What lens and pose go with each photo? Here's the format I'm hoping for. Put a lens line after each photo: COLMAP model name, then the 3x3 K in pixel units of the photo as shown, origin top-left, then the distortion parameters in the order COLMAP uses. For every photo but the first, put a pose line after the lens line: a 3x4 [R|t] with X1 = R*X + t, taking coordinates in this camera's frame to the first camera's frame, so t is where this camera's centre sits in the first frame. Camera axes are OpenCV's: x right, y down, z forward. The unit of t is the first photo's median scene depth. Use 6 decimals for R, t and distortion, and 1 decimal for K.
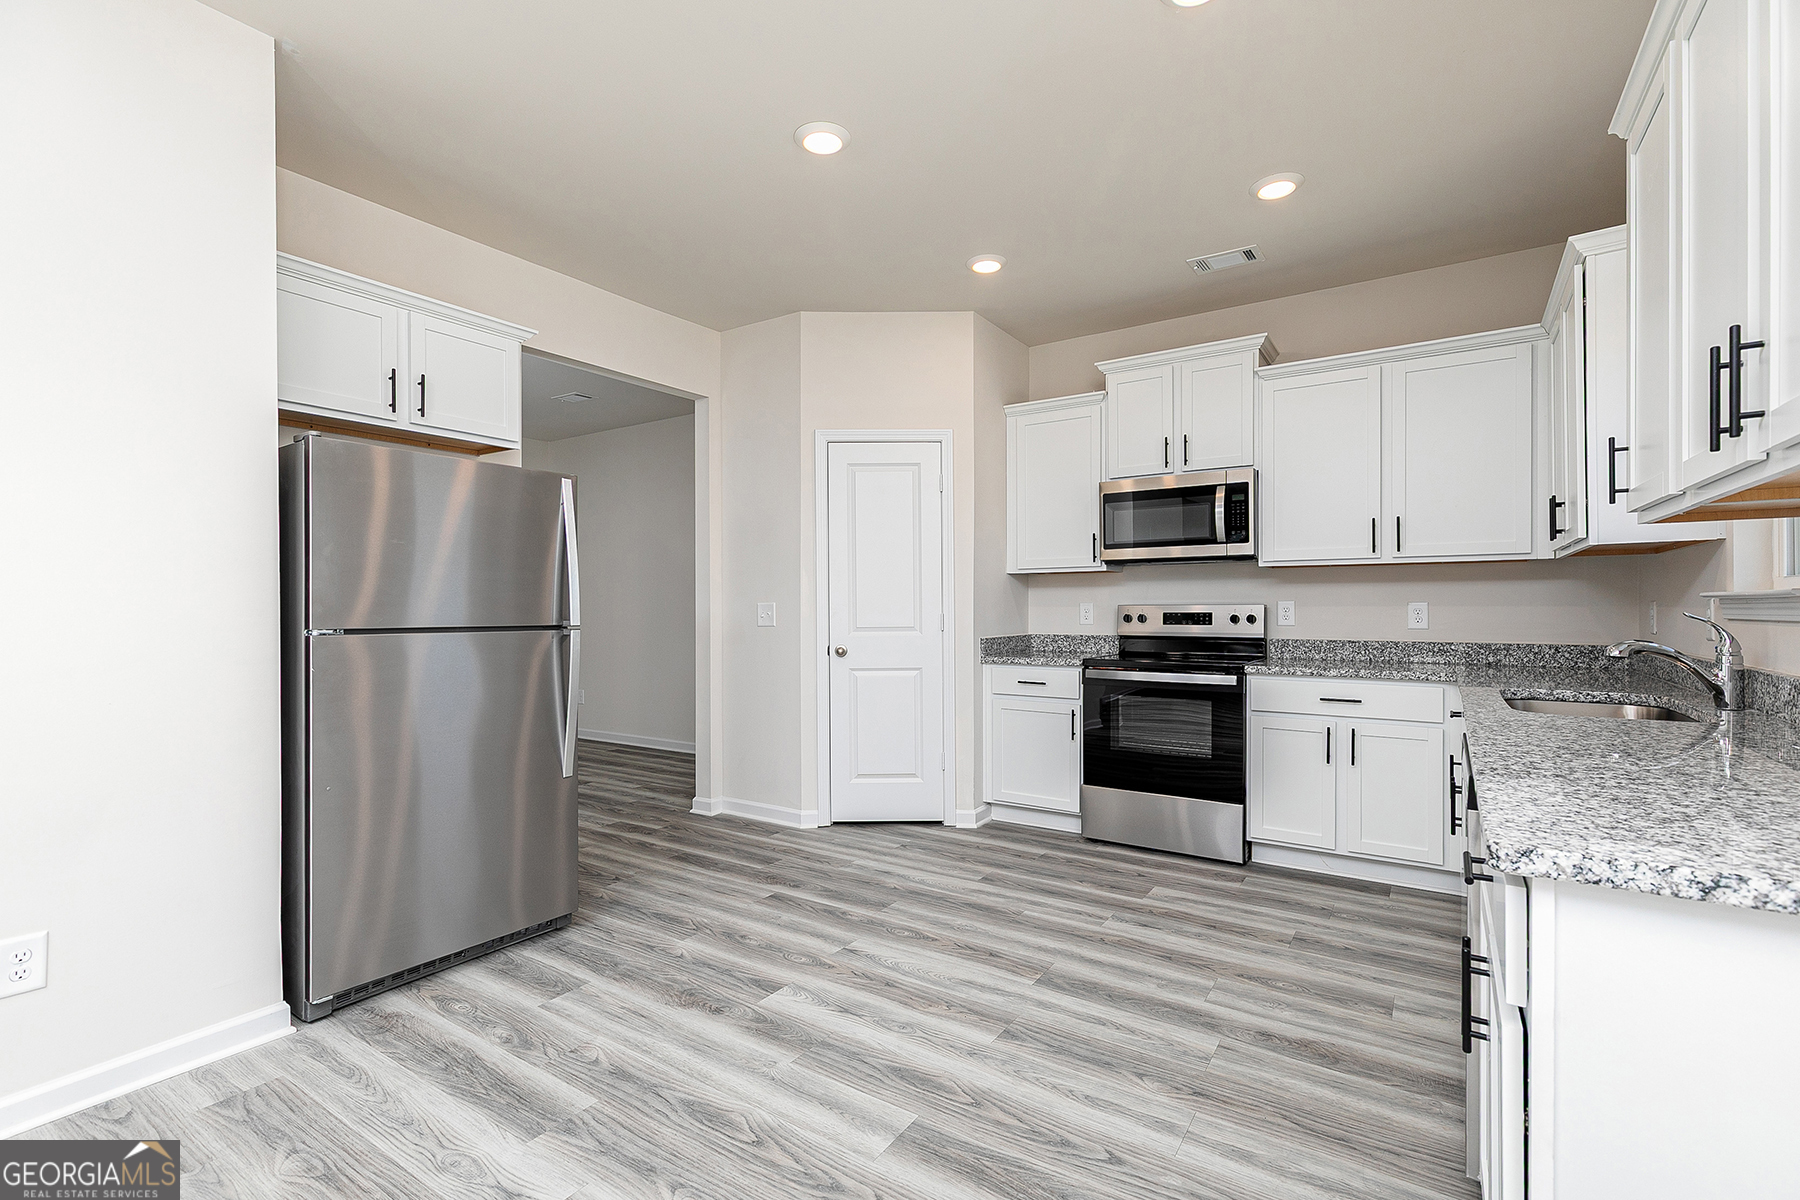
lens RADIAL K [[815.0, 0, 901.6], [0, 815.0, 601.8], [0, 0, 1]] dist [0.010007, 0.000054]
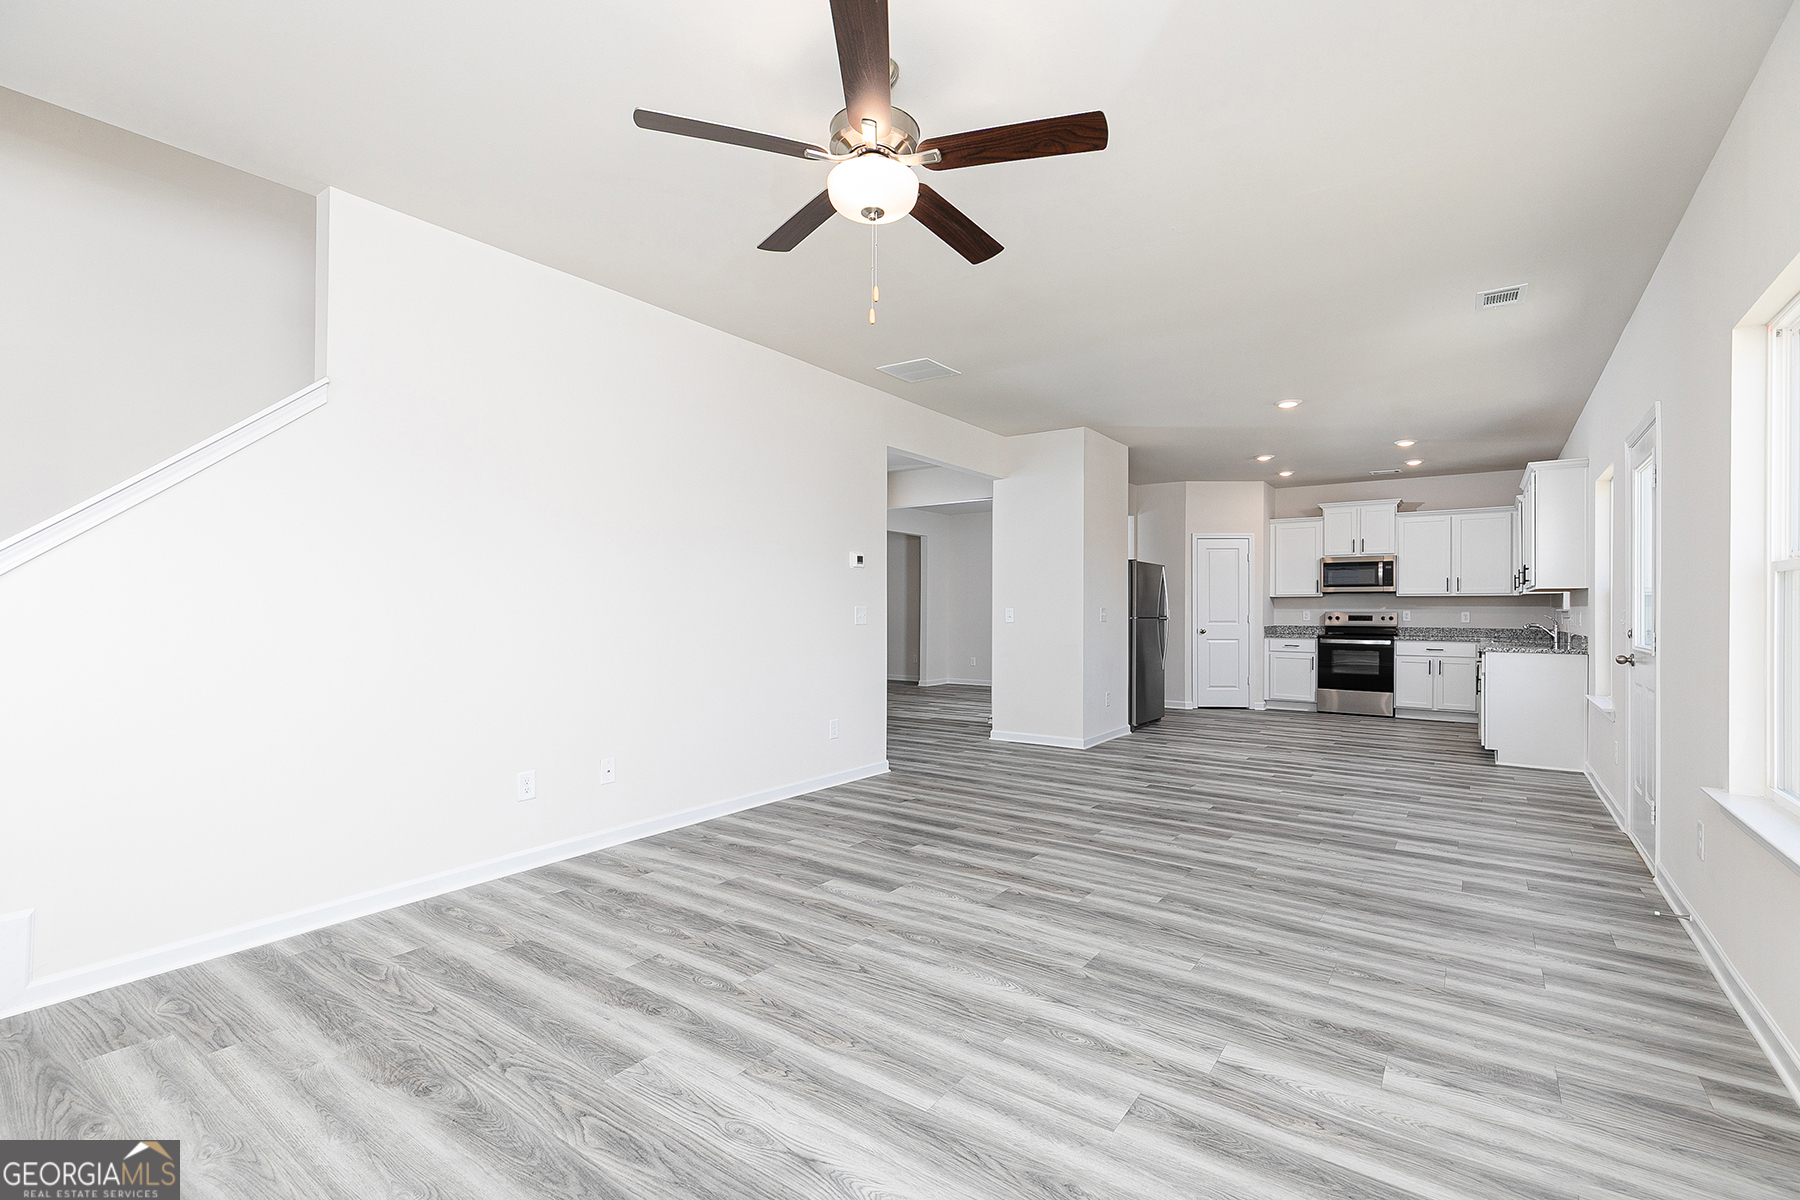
lens RADIAL K [[815.0, 0, 901.5], [0, 815.0, 606.0], [0, 0, 1]] dist [0.010007, 0.000054]
pose [[0.999749, 0.005901, -0.021594, -0.988667], [-0.005801, 0.999972, 0.004698, -0.018269], [0.021621, -0.004572, 0.999756, -1.464411]]
